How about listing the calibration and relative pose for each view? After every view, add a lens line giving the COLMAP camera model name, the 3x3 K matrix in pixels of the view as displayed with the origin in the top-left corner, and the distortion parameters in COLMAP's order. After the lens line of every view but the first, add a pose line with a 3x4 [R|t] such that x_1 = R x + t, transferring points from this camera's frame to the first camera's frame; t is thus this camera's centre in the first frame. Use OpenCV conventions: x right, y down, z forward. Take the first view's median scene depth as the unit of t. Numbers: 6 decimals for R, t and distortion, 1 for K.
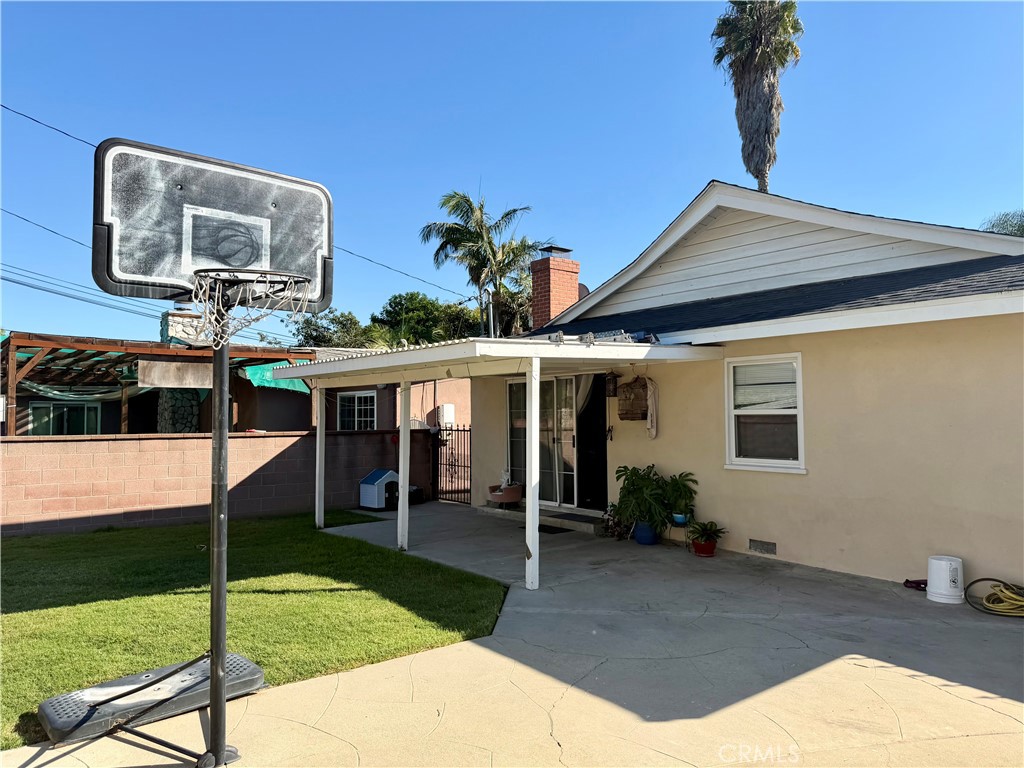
lens RADIAL K [[667.2, 0, 505.6], [0, 667.2, 383.7], [0, 0, 1]] dist [0.000559, -0.003630]
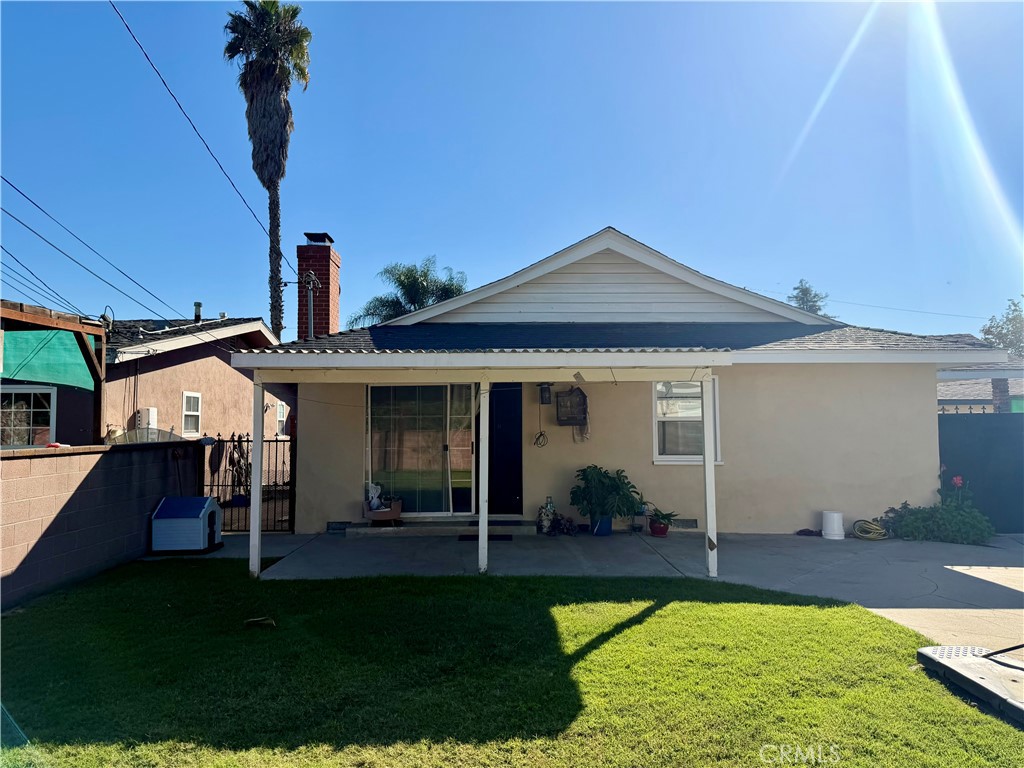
lens RADIAL K [[667.2, 0, 505.6], [0, 667.2, 383.7], [0, 0, 1]] dist [0.000559, -0.003630]
pose [[0.649293, 0.047801, 0.759035, -0.550034], [-0.037560, 0.998820, -0.030772, 0.017010], [-0.759610, -0.008529, 0.650322, 0.280083]]
